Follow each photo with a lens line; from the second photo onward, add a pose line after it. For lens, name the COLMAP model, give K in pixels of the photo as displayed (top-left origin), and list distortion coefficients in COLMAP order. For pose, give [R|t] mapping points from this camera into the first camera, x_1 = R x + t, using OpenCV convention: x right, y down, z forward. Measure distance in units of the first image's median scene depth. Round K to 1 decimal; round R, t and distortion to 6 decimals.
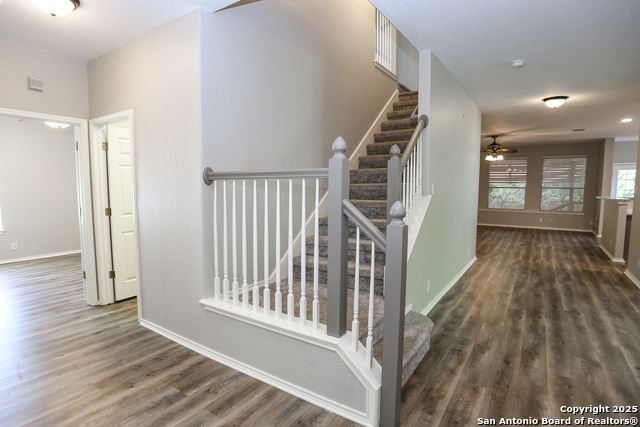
lens RADIAL K [[331.8, 0, 320.0], [0, 331.8, 213.5], [0, 0, 1]] dist [-0.046780, 0.001723]
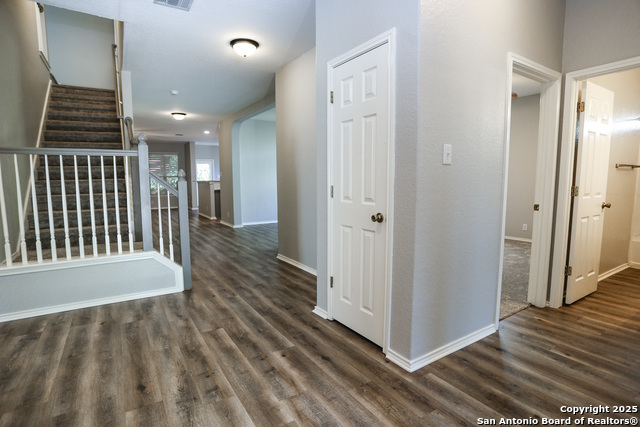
lens RADIAL K [[322.1, 0, 317.9], [0, 322.1, 214.2], [0, 0, 1]] dist [-0.071454, 0.028737]
pose [[0.389360, -0.097297, 0.915932, -0.428569], [0.072075, 0.994575, 0.075012, 0.048259], [-0.918261, 0.036809, 0.394261, -0.174108]]
